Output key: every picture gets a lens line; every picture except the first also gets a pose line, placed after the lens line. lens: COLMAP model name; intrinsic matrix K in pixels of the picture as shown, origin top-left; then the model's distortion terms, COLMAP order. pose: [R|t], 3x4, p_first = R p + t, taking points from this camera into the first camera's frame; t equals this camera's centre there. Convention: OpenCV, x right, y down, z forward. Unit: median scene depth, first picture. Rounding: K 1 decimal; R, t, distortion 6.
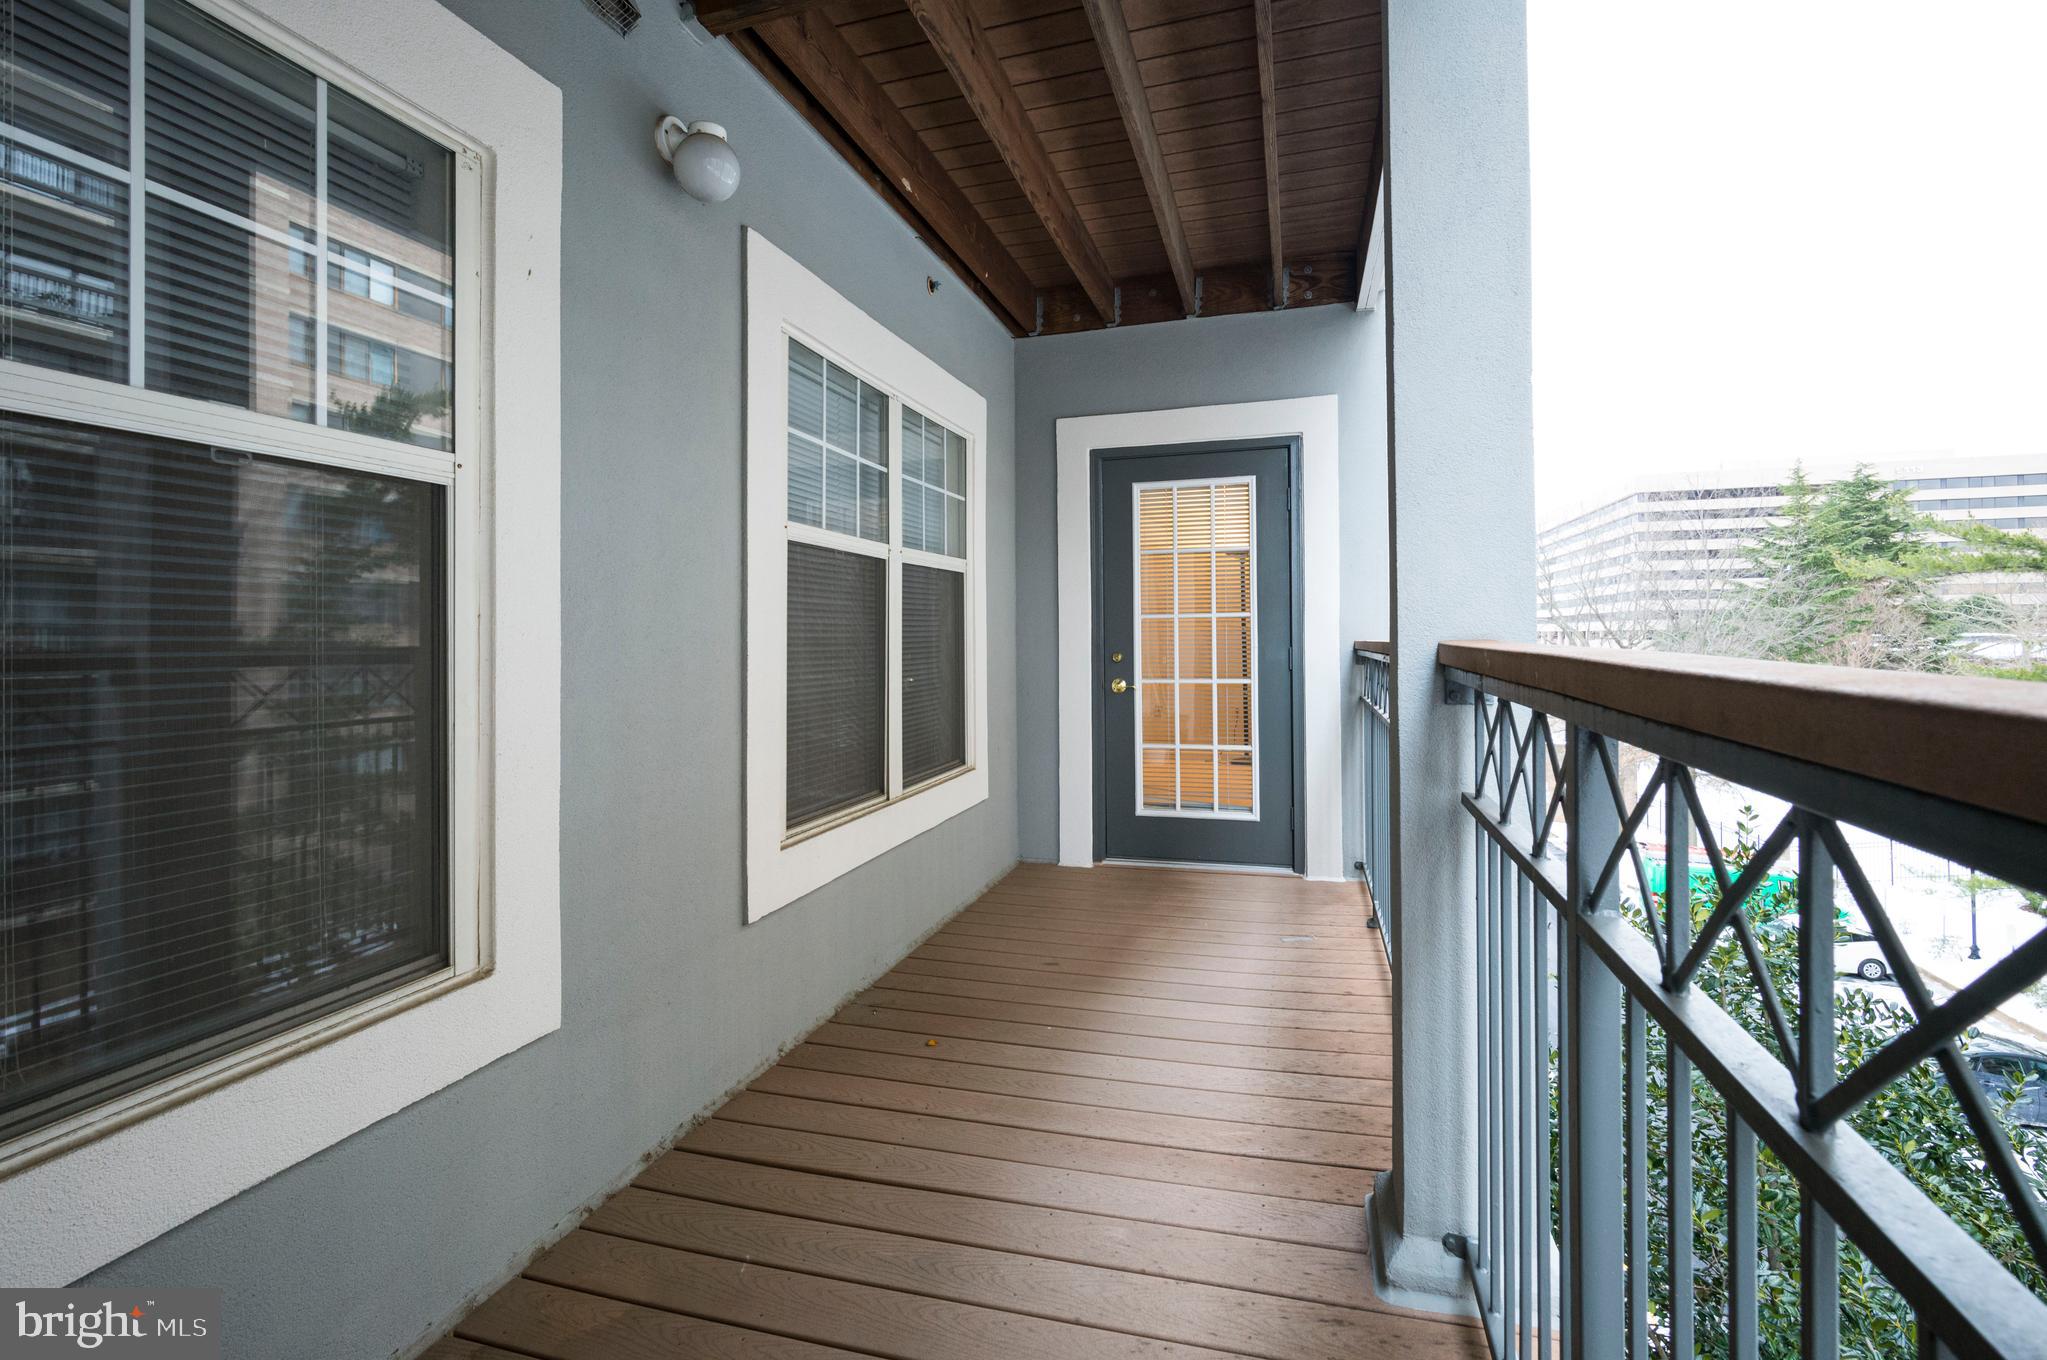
lens RADIAL K [[928.2, 0, 1023.4], [0, 928.2, 627.3], [0, 0, 1]] dist [-0.005364, 0.000763]
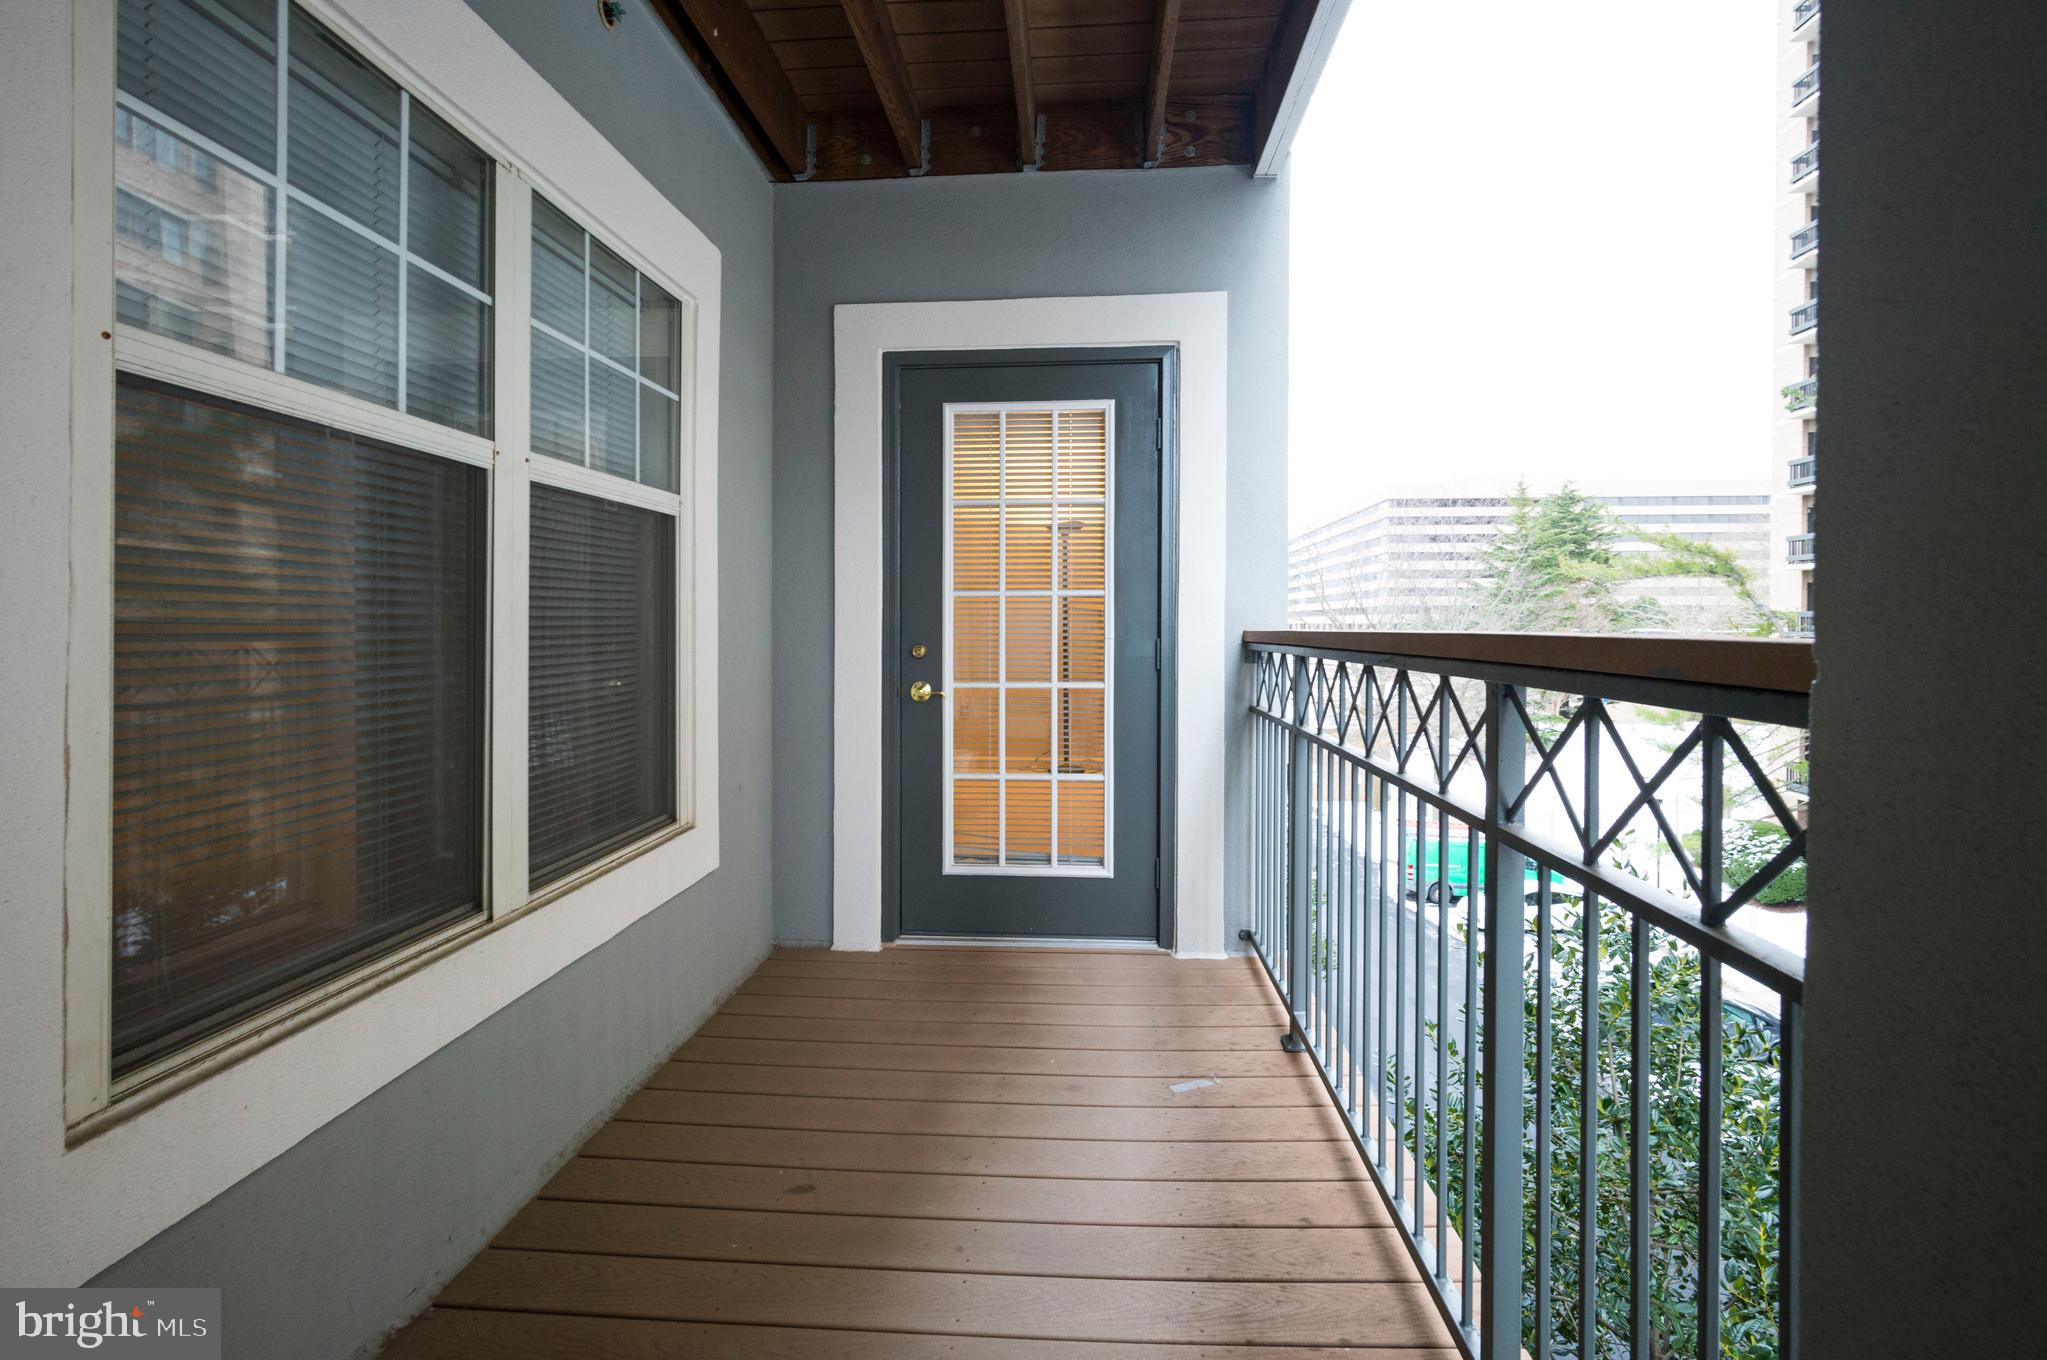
lens RADIAL K [[928.2, 0, 1023.4], [0, 928.2, 627.3], [0, 0, 1]] dist [-0.005364, 0.000763]
pose [[0.976829, 0.008955, 0.213832, 0.028575], [-0.011662, 0.999867, 0.011398, 0.005442], [-0.213702, -0.013627, 0.976804, 0.306238]]
